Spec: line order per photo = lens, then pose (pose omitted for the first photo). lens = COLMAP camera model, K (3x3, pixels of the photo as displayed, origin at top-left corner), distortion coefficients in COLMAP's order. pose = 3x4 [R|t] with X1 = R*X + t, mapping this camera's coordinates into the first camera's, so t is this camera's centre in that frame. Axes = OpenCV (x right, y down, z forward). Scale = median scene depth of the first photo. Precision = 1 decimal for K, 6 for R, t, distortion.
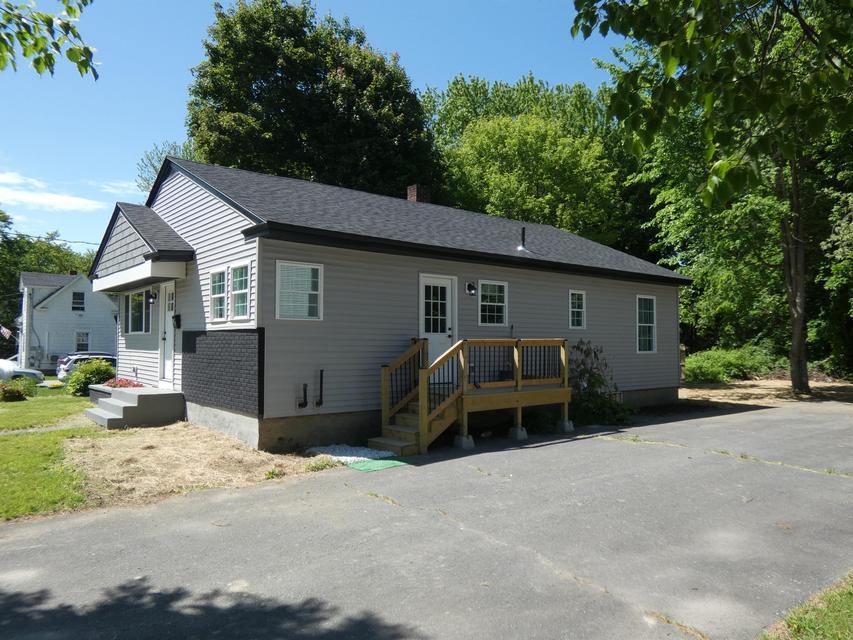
lens RADIAL K [[609.8, 0, 426.5], [0, 609.8, 320.0], [0, 0, 1]] dist [0.001486, 0.000625]
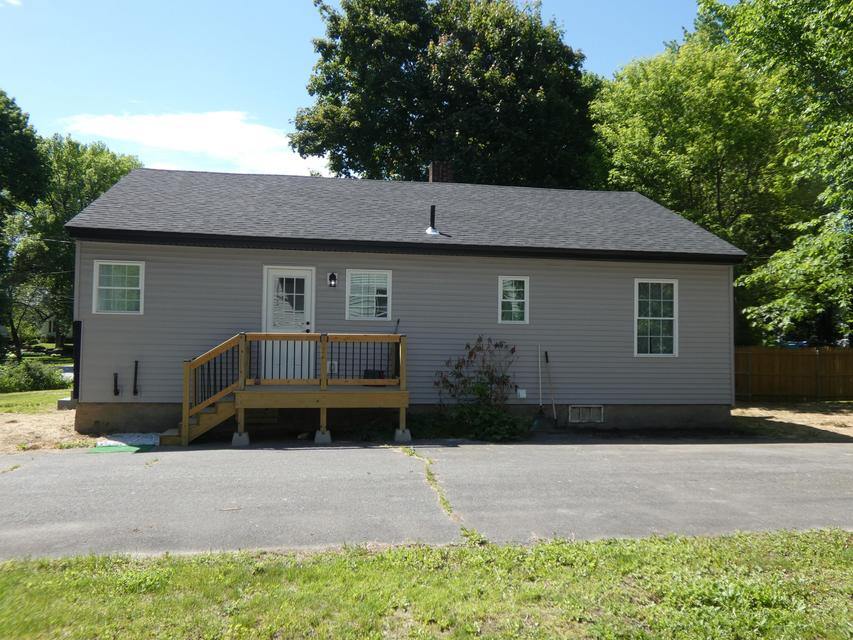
lens RADIAL K [[730.4, 0, 426.5], [0, 730.4, 320.0], [0, 0, 1]] dist [0.011191, 0.003160]
pose [[0.870123, -0.005783, -0.492801, 0.757723], [0.005592, 0.999983, -0.001860, 0.012955], [0.492803, -0.001137, 0.870140, 0.115743]]
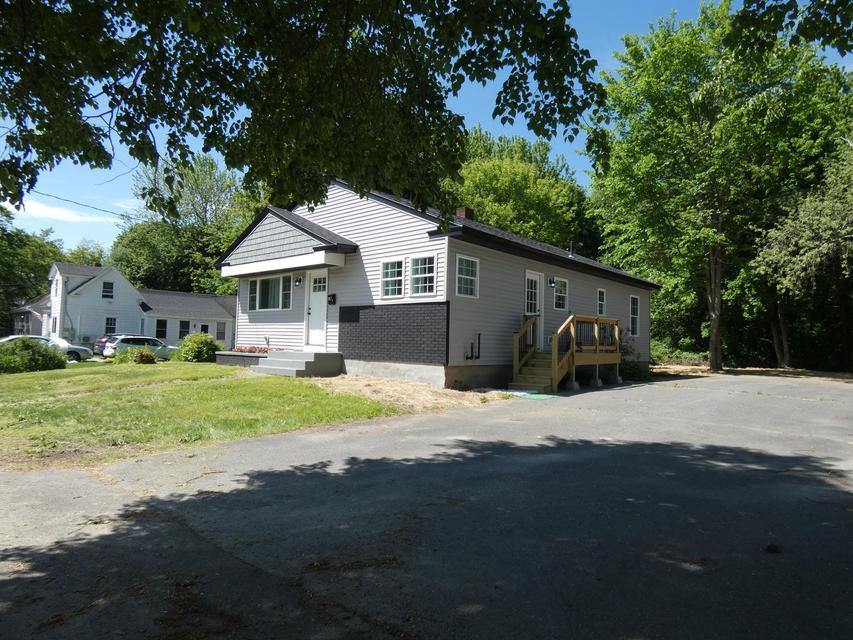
lens RADIAL K [[504.8, 0, 426.5], [0, 504.8, 320.0], [0, 0, 1]] dist [0.027552, 0.001153]
pose [[0.987938, 0.029063, 0.152098, -0.397637], [-0.028034, 0.999567, -0.008906, 0.054471], [-0.152291, 0.004535, 0.988325, -0.112919]]
